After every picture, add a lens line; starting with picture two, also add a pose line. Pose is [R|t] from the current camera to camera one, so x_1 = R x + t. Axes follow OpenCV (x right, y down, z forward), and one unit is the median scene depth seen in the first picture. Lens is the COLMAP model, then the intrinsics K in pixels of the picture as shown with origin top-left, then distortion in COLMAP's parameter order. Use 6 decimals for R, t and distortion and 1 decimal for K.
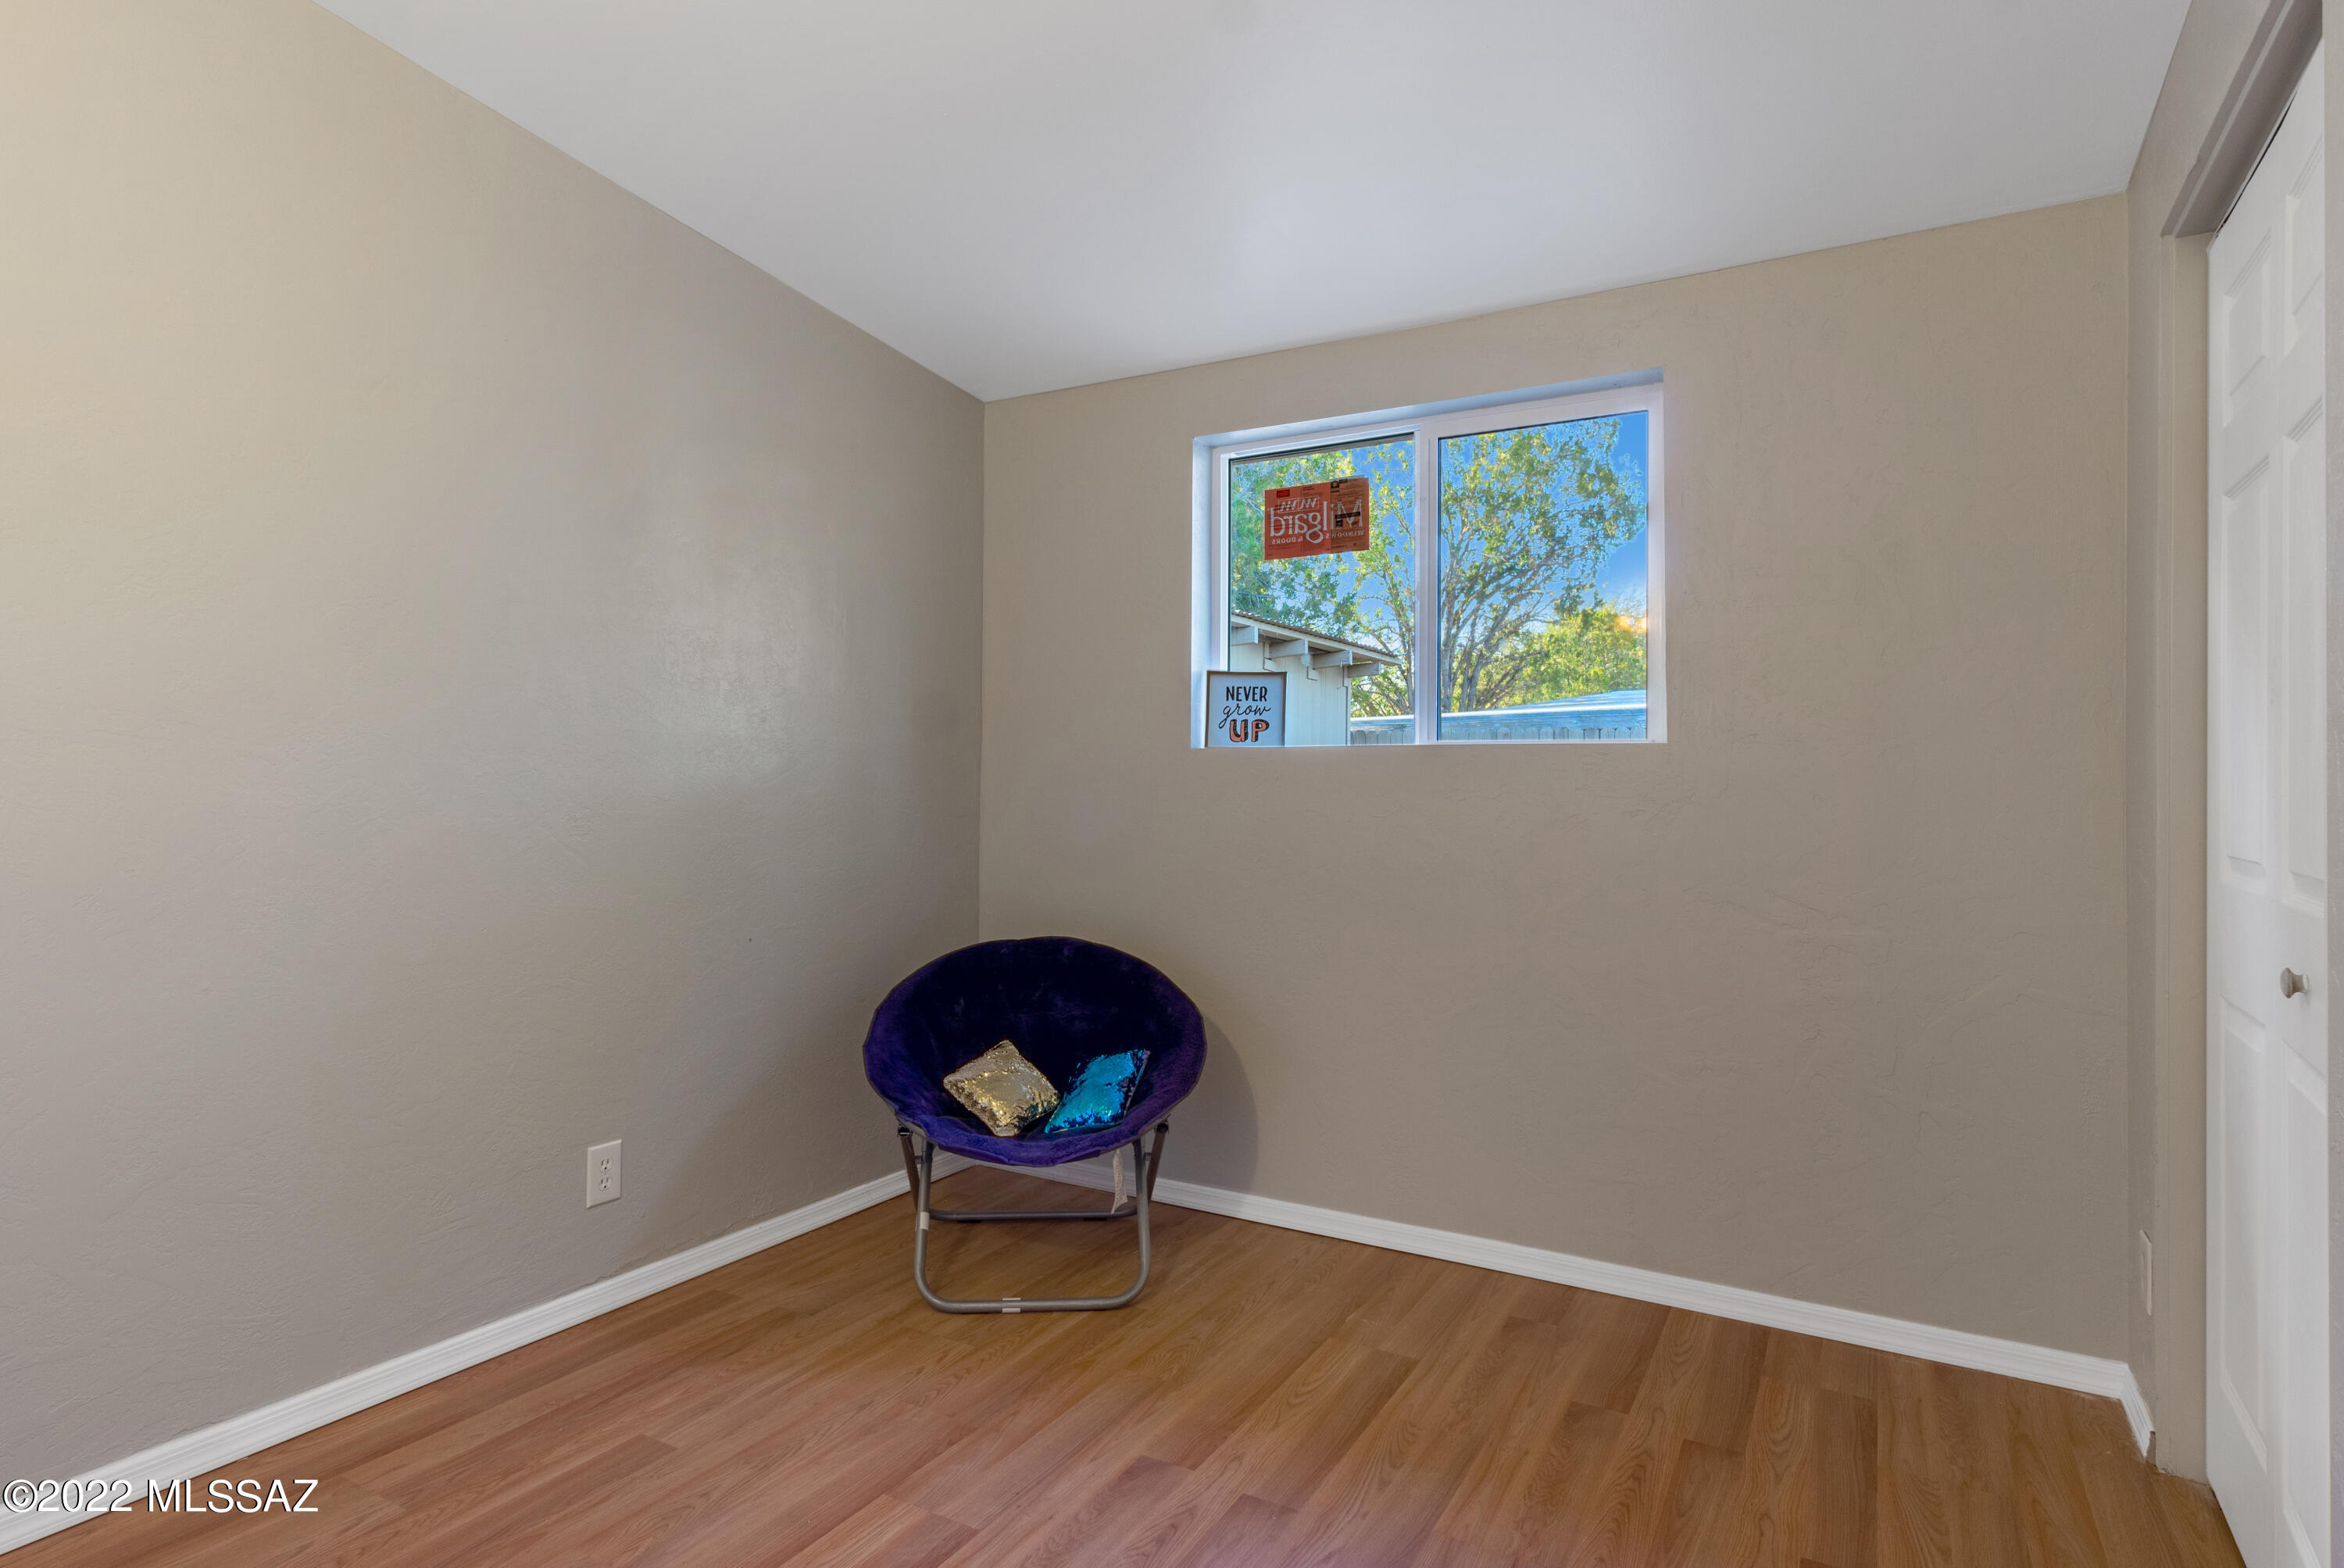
lens RADIAL K [[1263.1, 0, 1172.0], [0, 1263.1, 784.0], [0, 0, 1]] dist [0.004949, 0.000890]
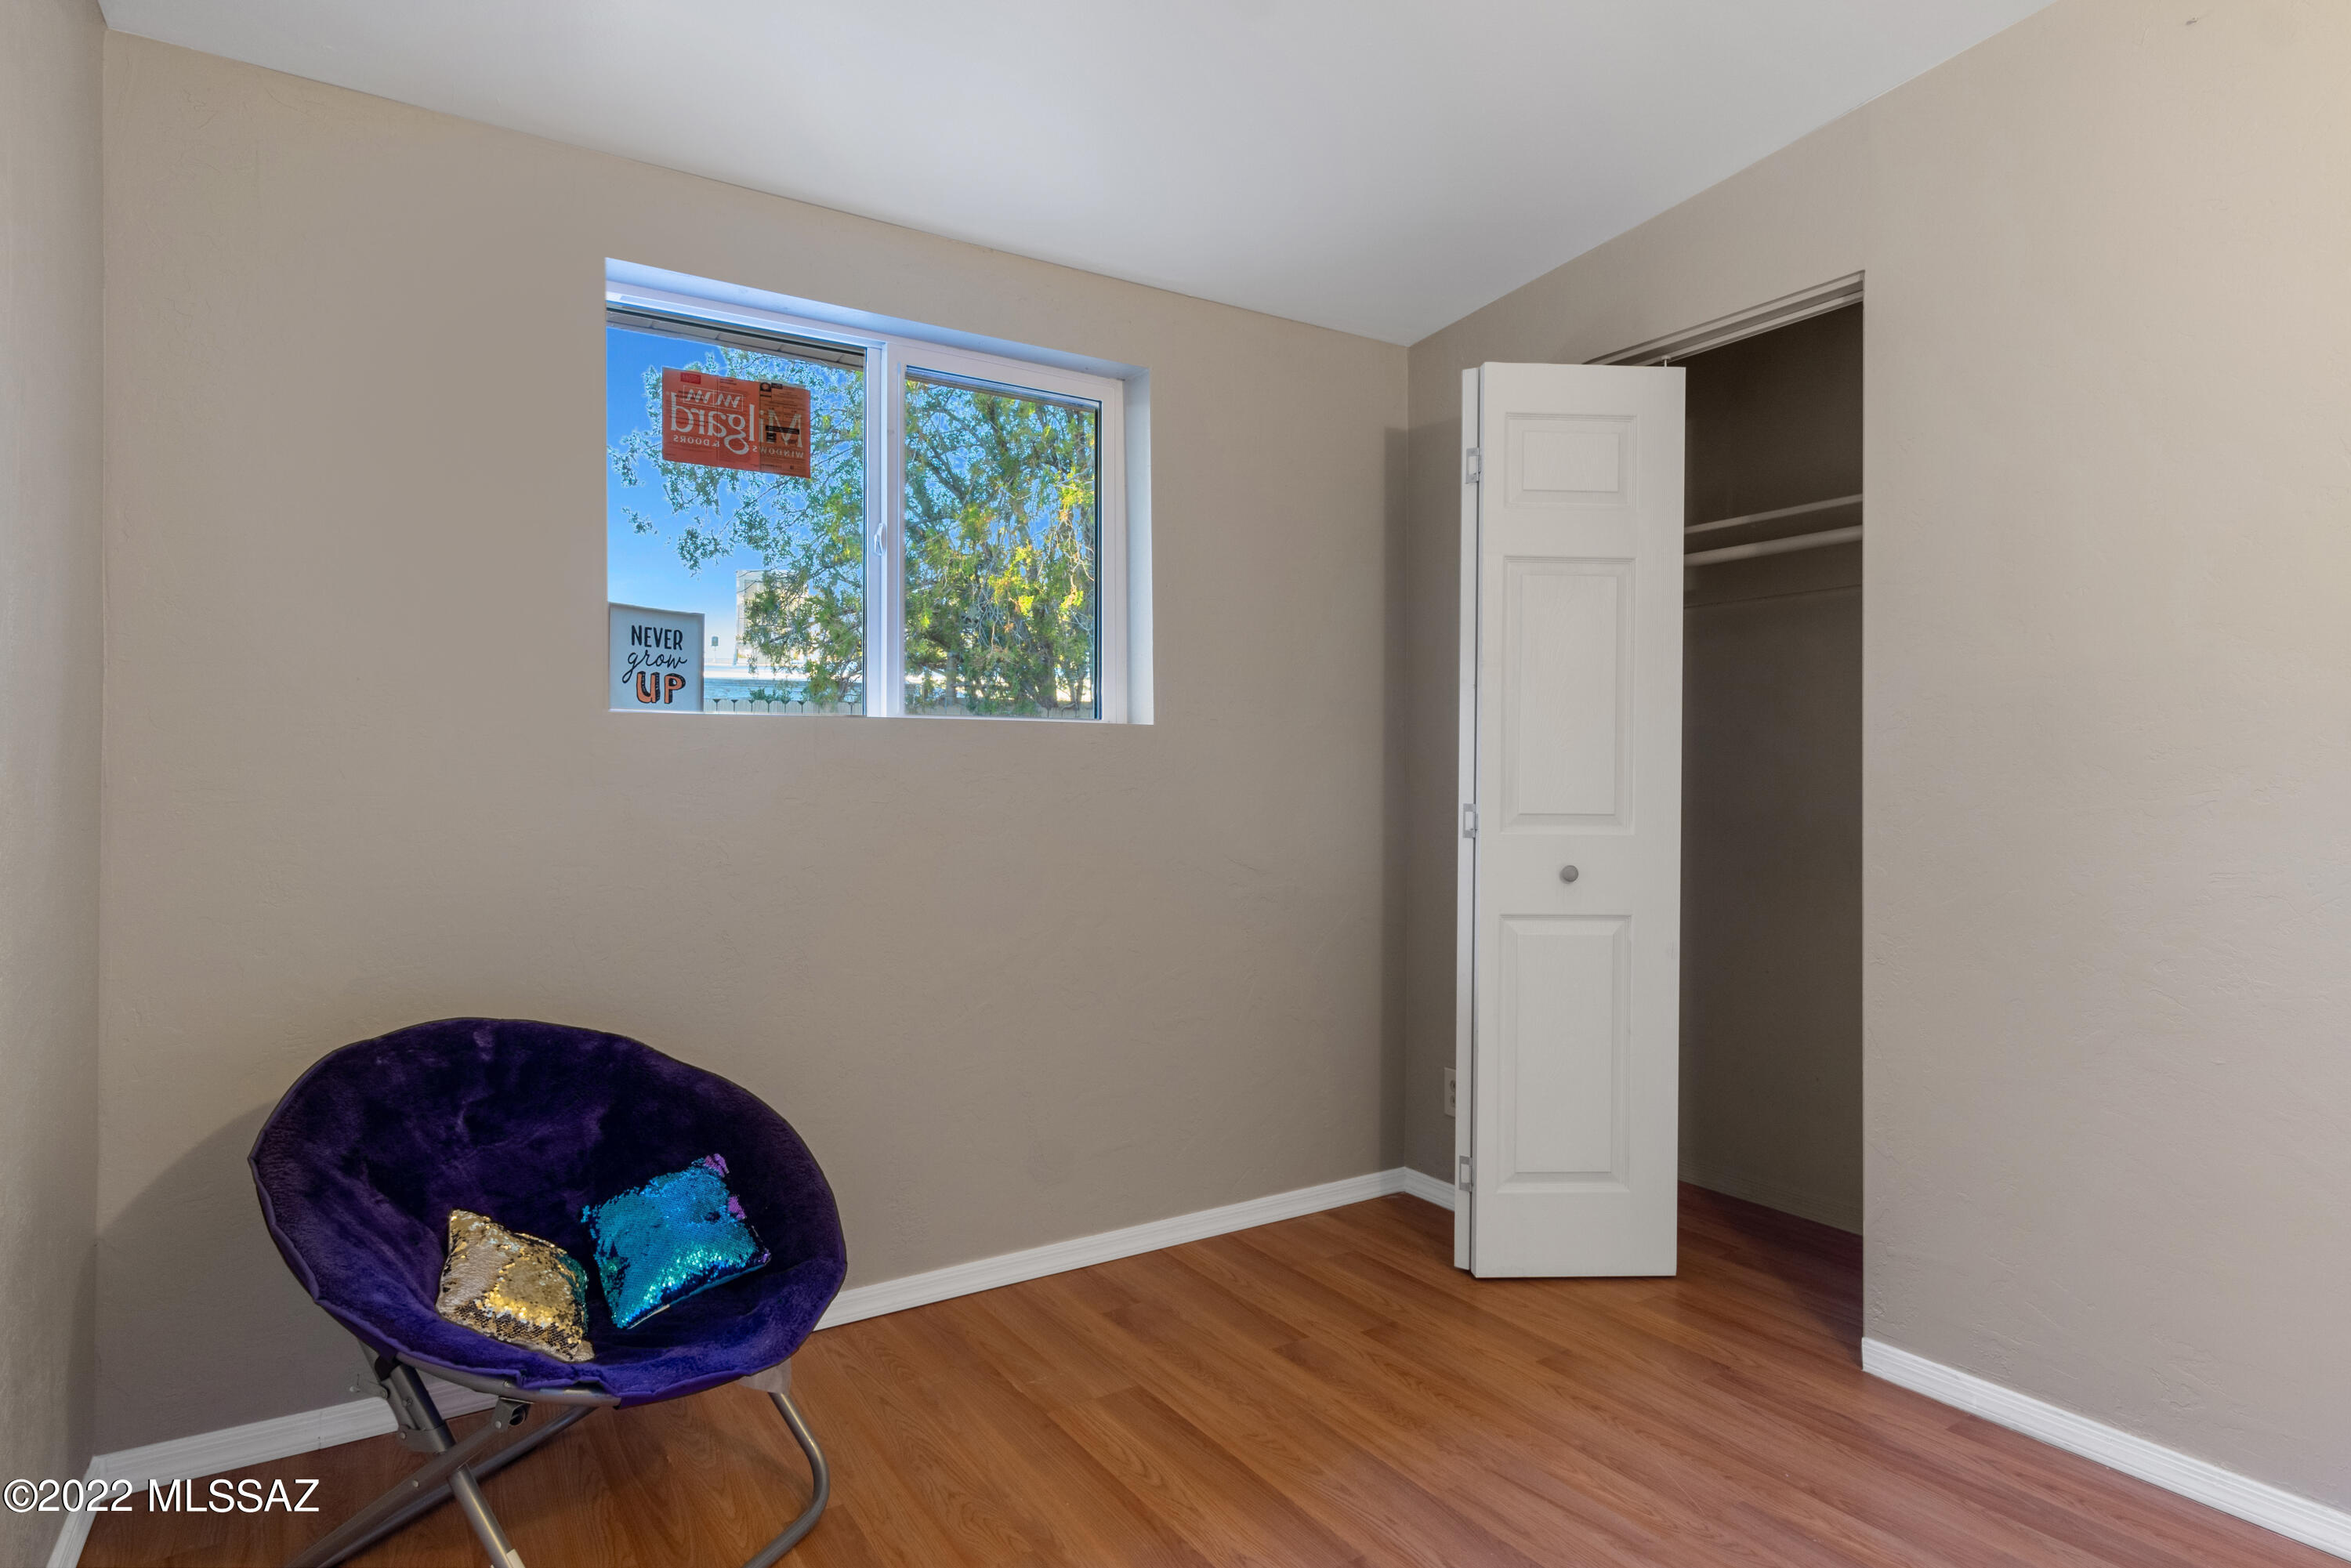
lens RADIAL K [[1262.1, 0, 1170.7], [0, 1262.1, 731.8], [0, 0, 1]] dist [0.003194, -0.000053]
pose [[0.459280, 0.021890, 0.888022, -0.459363], [0.000575, 0.999689, -0.024940, 0.001485], [-0.888291, 0.011965, 0.459125, 0.406955]]
